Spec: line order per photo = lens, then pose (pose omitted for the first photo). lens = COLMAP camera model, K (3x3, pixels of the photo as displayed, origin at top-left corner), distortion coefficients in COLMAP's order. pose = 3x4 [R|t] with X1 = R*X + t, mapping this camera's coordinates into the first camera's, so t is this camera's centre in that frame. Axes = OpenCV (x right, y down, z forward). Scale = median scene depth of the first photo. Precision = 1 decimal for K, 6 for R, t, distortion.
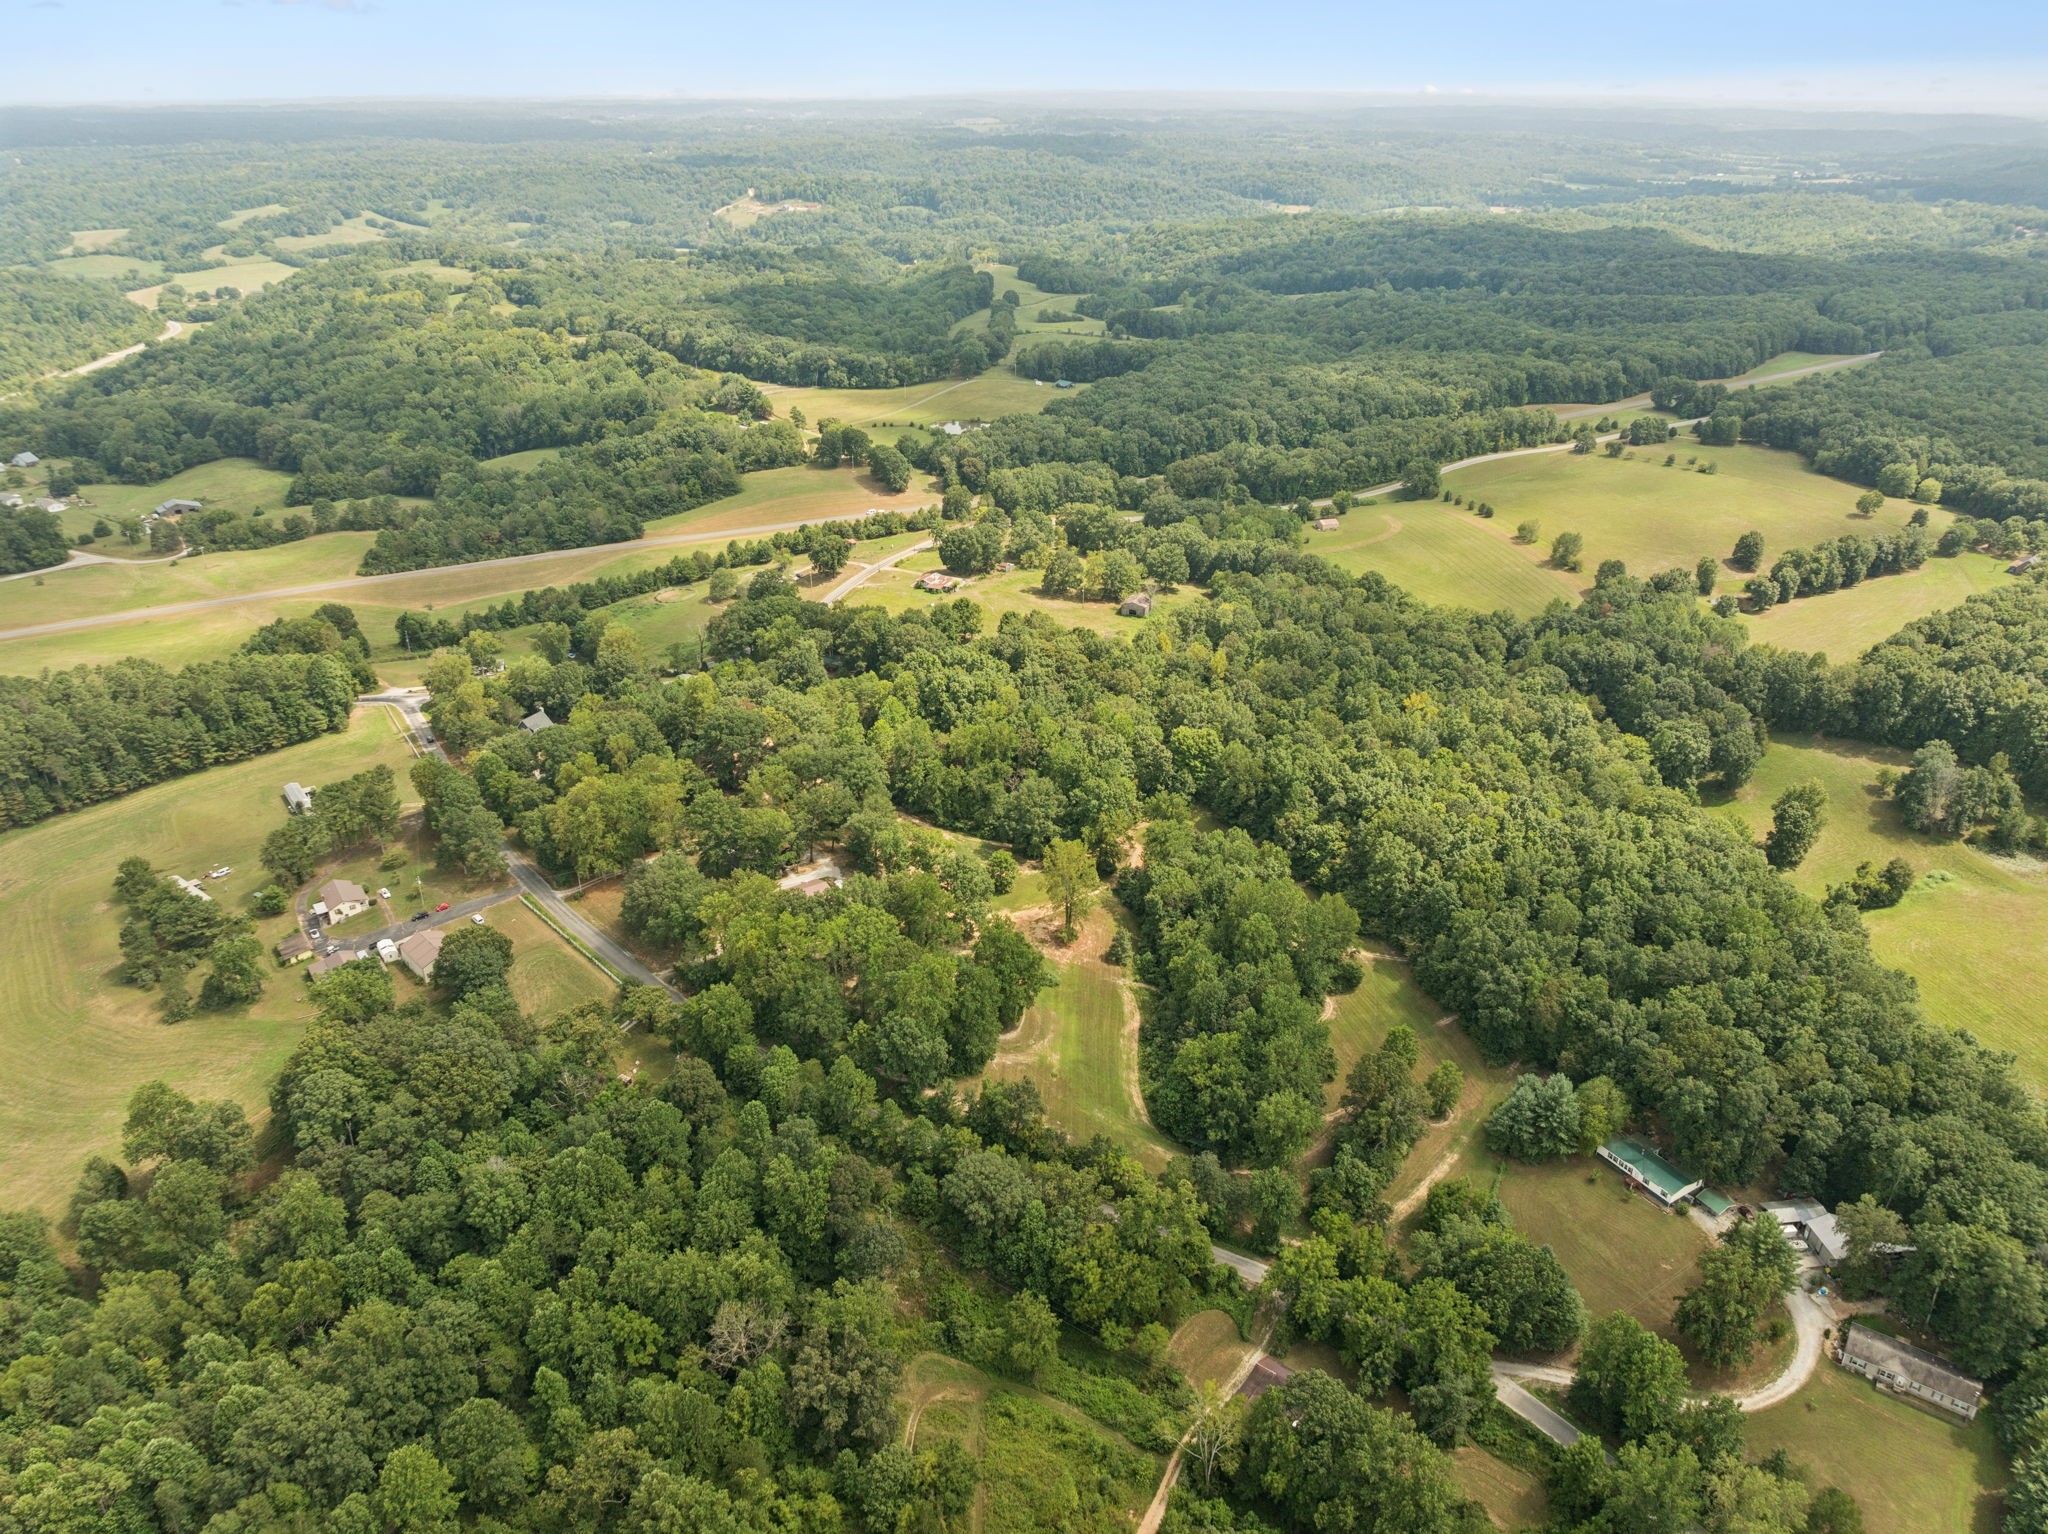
lens RADIAL K [[1464.2, 0, 993.0], [0, 1464.2, 999.0], [0, 0, 1]] dist [-0.041758, 0.005941]
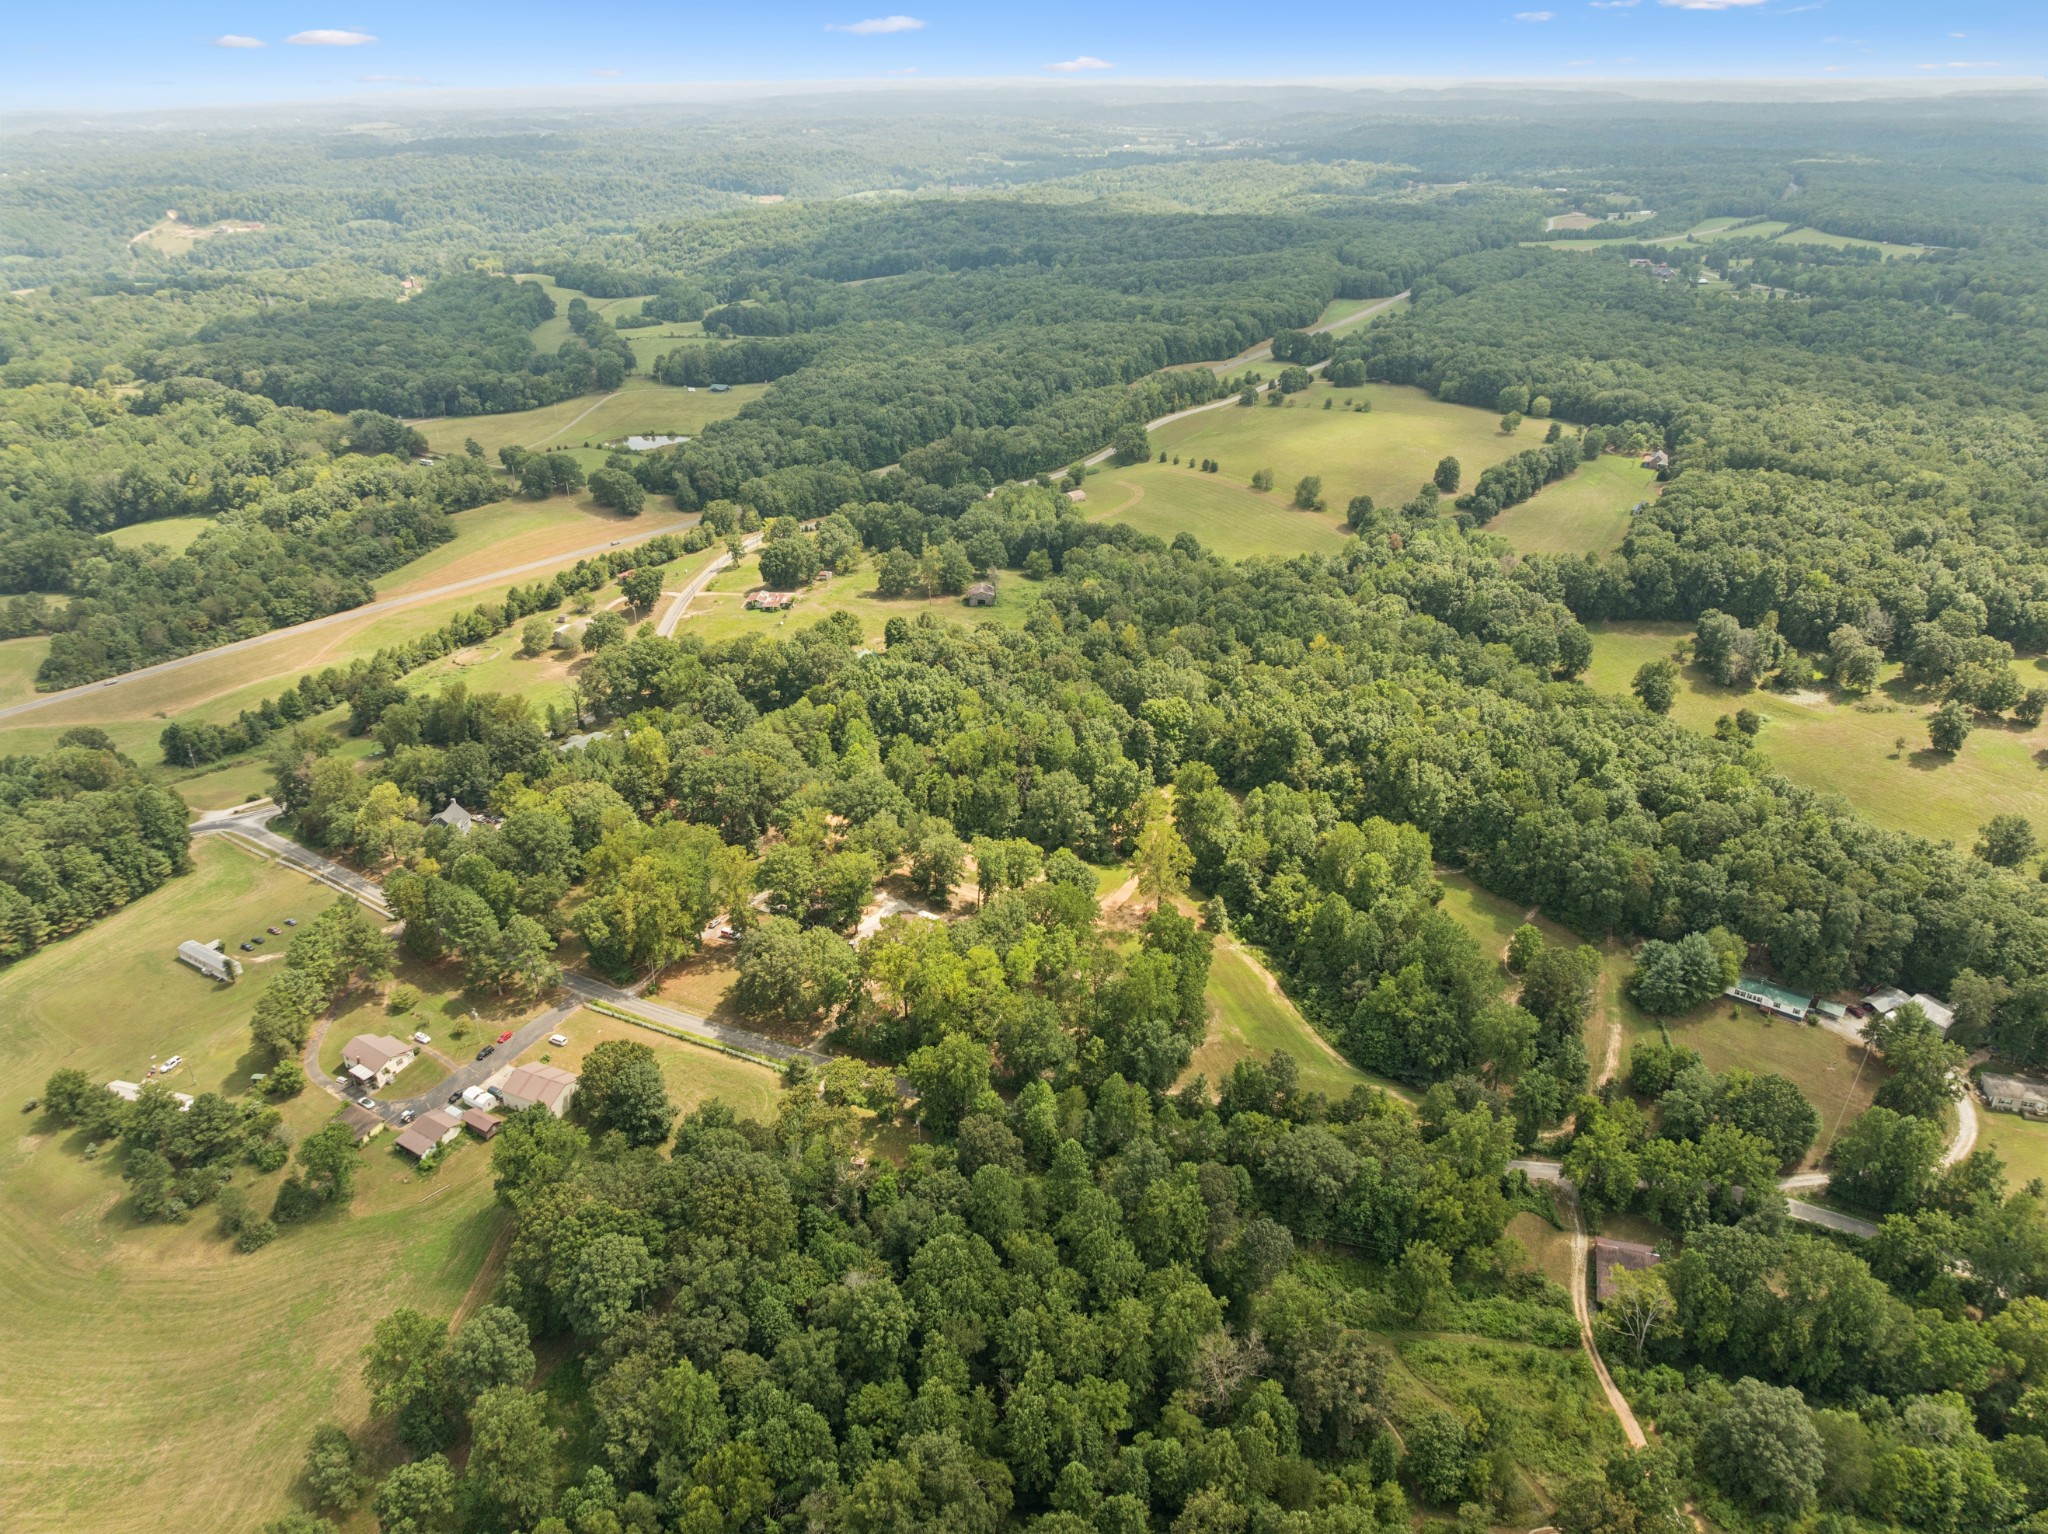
lens RADIAL K [[1464.2, 0, 993.0], [0, 1464.2, 999.0], [0, 0, 1]] dist [-0.041758, 0.005941]
pose [[0.912696, -0.228323, 0.338902, -0.280754], [0.227051, 0.972889, 0.043980, -0.039961], [-0.339756, 0.036807, 0.939793, 0.063527]]
